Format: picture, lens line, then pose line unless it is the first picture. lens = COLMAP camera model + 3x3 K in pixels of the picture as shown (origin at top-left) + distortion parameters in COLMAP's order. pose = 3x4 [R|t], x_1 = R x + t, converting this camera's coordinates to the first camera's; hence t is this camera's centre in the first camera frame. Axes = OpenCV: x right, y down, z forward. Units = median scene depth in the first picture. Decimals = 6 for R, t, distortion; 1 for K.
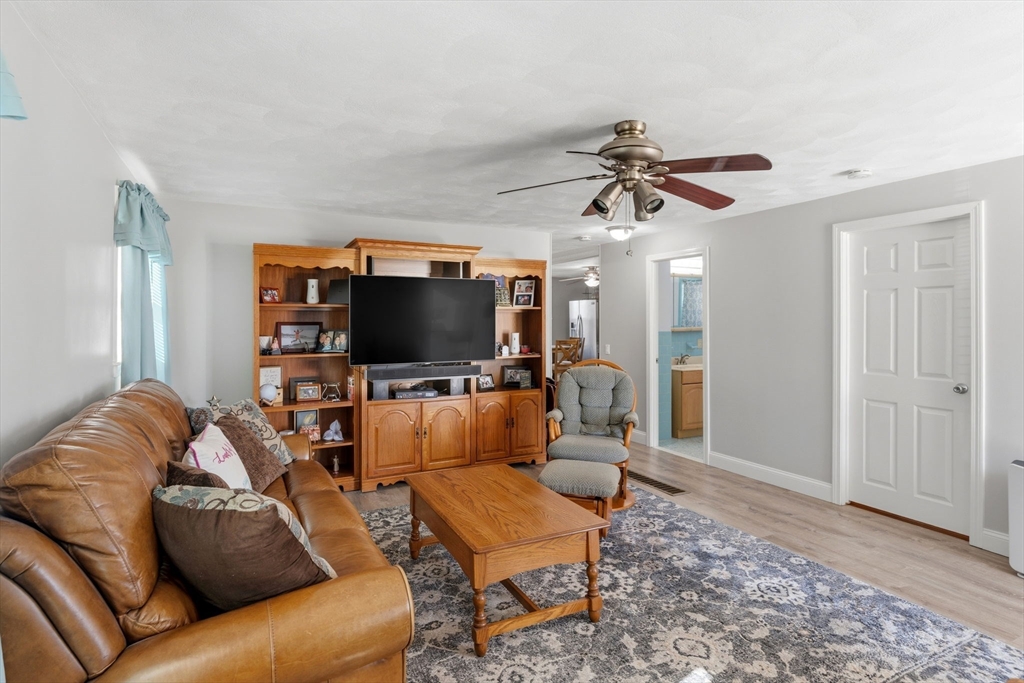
lens RADIAL K [[525.9, 0, 512.4], [0, 525.9, 292.6], [0, 0, 1]] dist [0.000233, 0.000403]
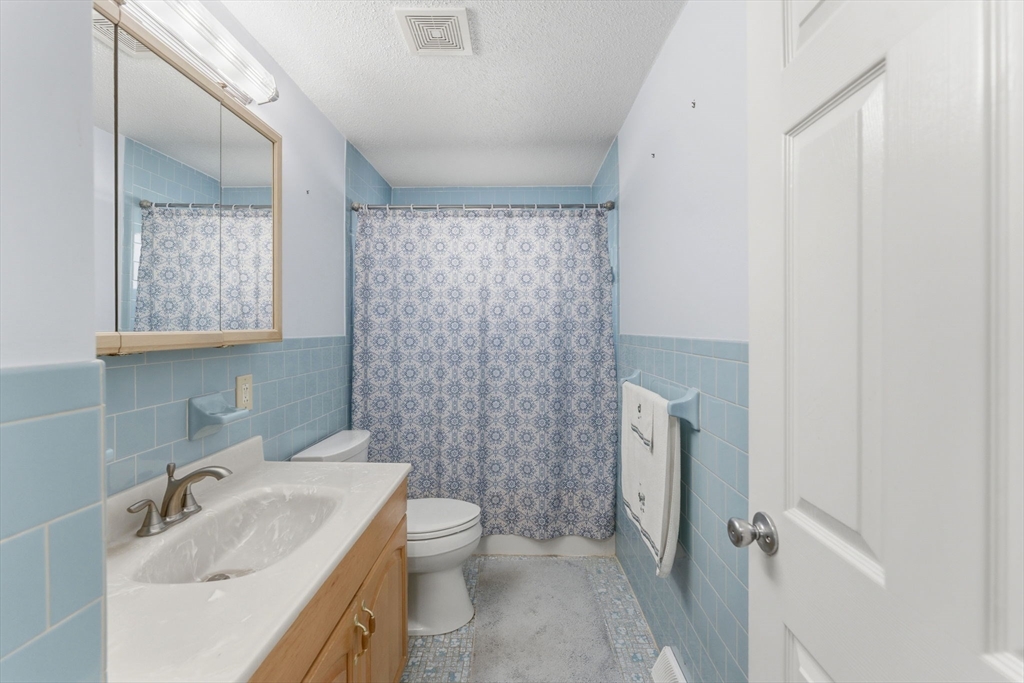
lens RADIAL K [[420.9, 0, 510.7], [0, 420.9, 328.1], [0, 0, 1]] dist [-0.001150, -0.000200]
pose [[0.468710, 0.001833, 0.883350, 0.236013], [-0.046446, 0.998666, 0.022572, 0.054519], [-0.882130, -0.051608, 0.468170, 0.794812]]
